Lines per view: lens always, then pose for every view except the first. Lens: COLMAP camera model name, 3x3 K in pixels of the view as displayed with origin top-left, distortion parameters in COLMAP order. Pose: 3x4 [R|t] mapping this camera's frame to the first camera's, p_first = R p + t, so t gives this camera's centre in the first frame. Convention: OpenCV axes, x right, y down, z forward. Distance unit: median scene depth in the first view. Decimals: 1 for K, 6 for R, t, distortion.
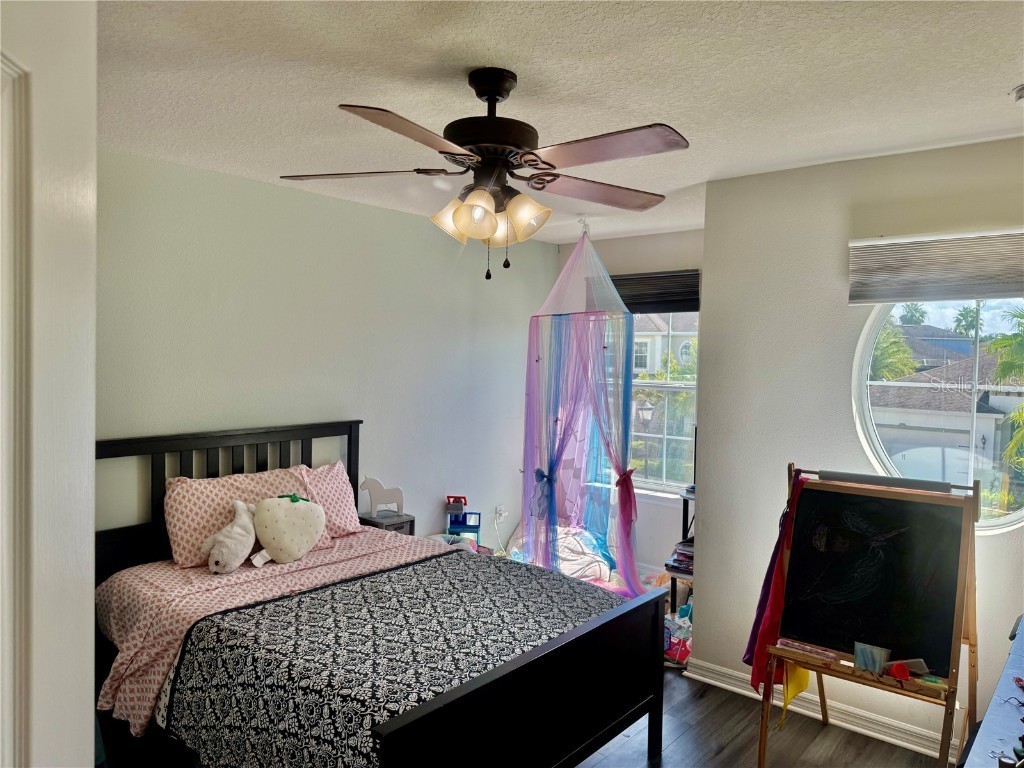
lens RADIAL K [[763.1, 0, 518.7], [0, 763.1, 373.4], [0, 0, 1]] dist [0.058680, -0.084272]
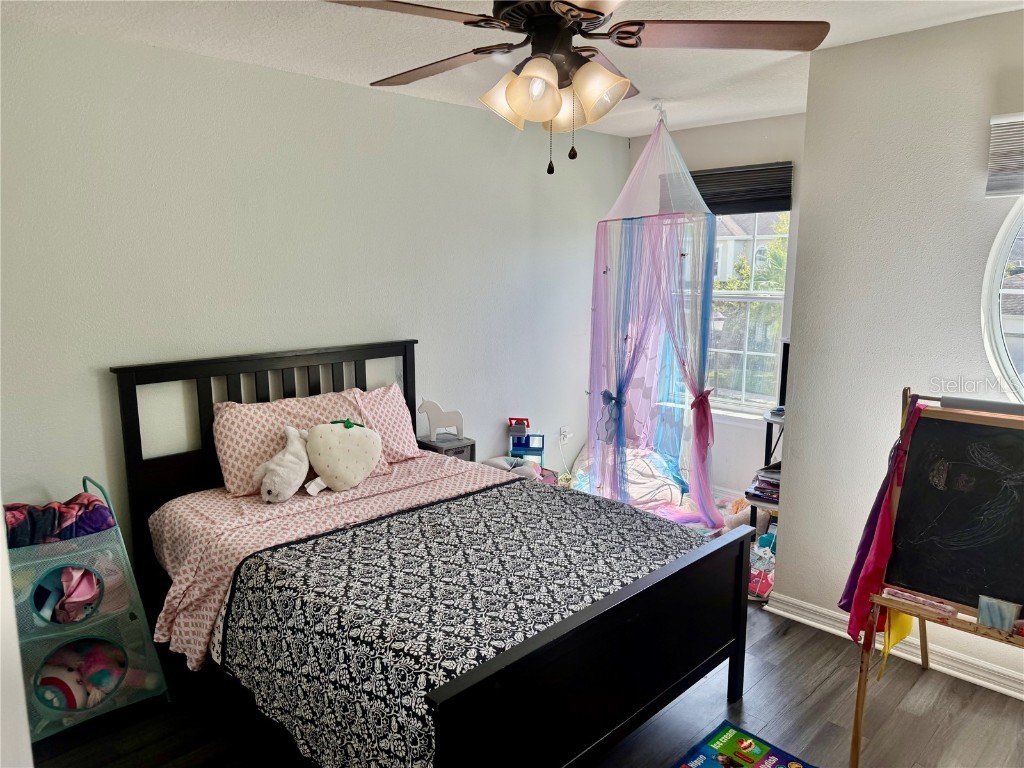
lens RADIAL K [[748.9, 0, 513.7], [0, 748.9, 389.4], [0, 0, 1]] dist [0.079586, -0.105011]
pose [[0.995857, -0.002824, -0.090893, -0.004929], [0.015569, 0.990054, 0.139825, -0.006427], [0.089594, -0.140661, 0.985996, 0.126064]]
